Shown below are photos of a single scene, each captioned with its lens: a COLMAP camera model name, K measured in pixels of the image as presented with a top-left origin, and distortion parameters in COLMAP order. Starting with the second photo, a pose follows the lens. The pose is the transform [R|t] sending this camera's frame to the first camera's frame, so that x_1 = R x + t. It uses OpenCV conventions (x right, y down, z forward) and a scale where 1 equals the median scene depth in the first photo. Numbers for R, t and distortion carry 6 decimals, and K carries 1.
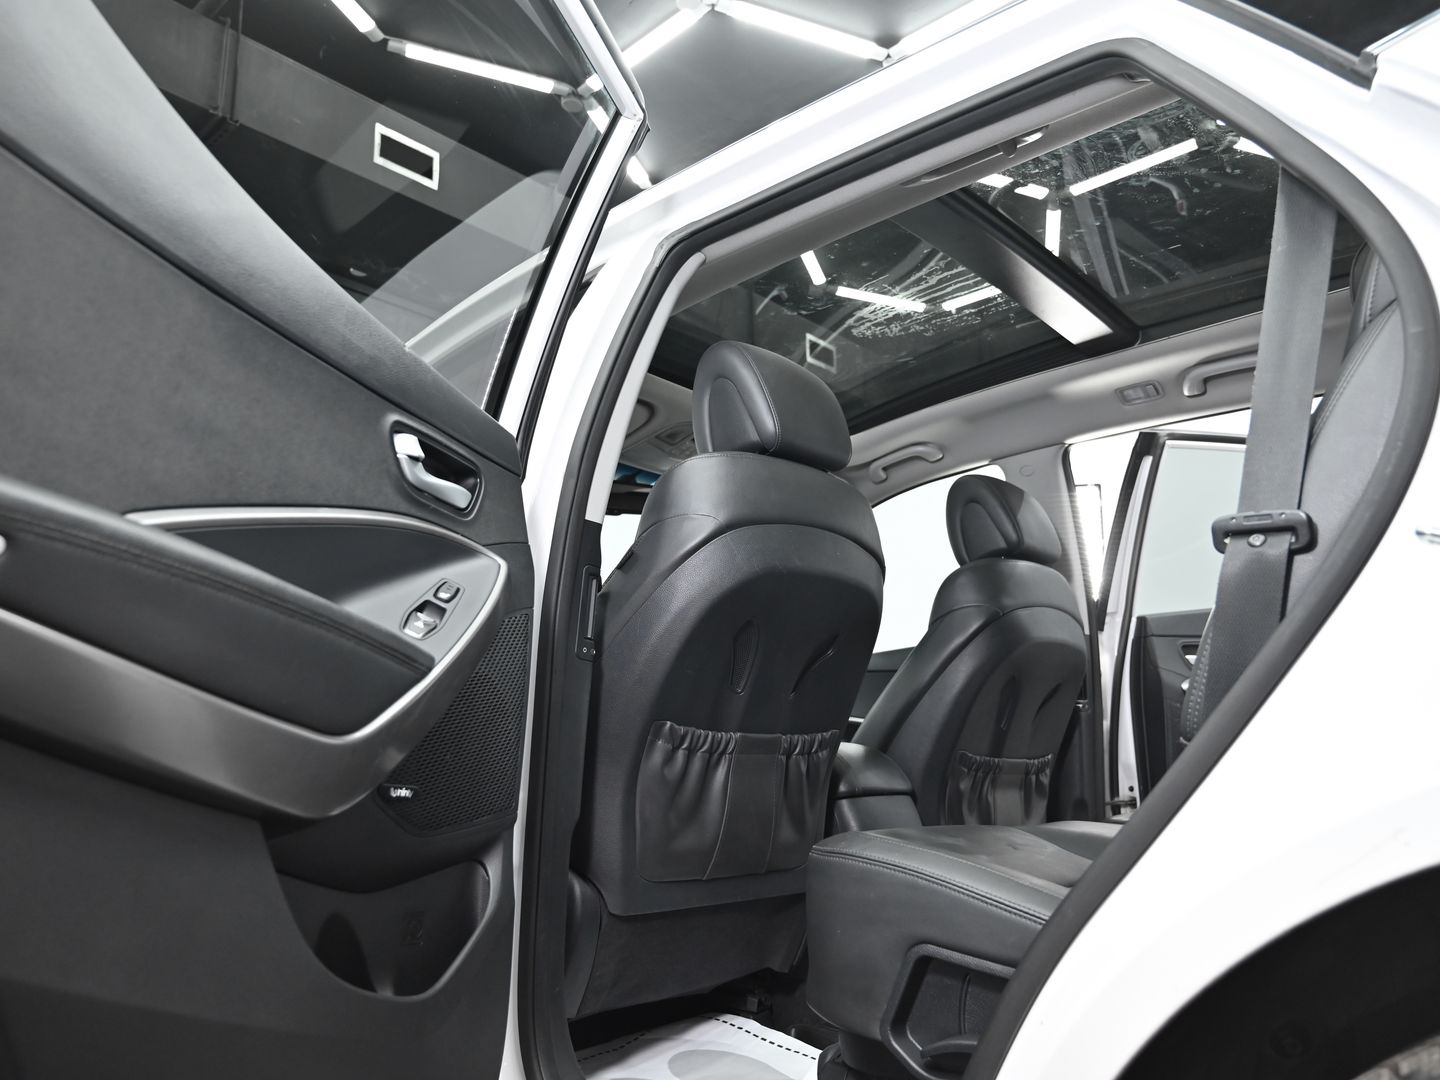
lens RADIAL K [[1103.1, 0, 720.0], [0, 1103.1, 540.0], [0, 0, 1]] dist [0.034557, 0.001802]
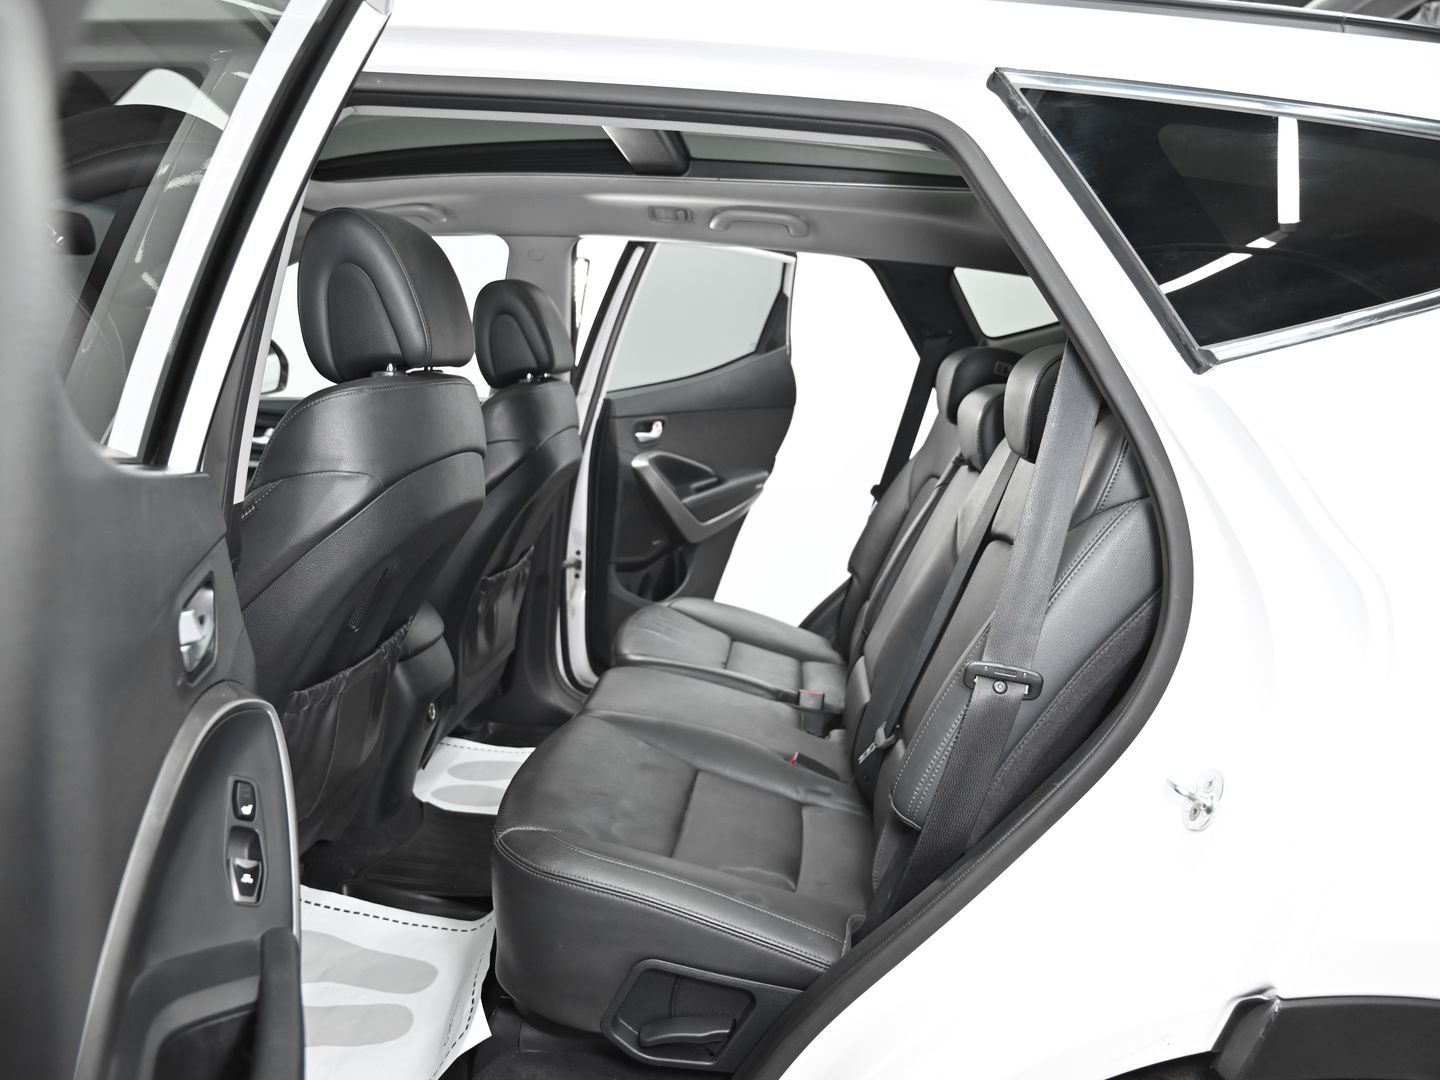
lens RADIAL K [[1103.1, 0, 720.0], [0, 1103.1, 540.0], [0, 0, 1]] dist [0.034557, 0.001802]
pose [[0.794084, -0.055074, 0.605308, -0.210858], [-0.191270, 0.922648, 0.334868, -0.211419], [-0.576929, -0.381691, 0.722126, 0.149765]]
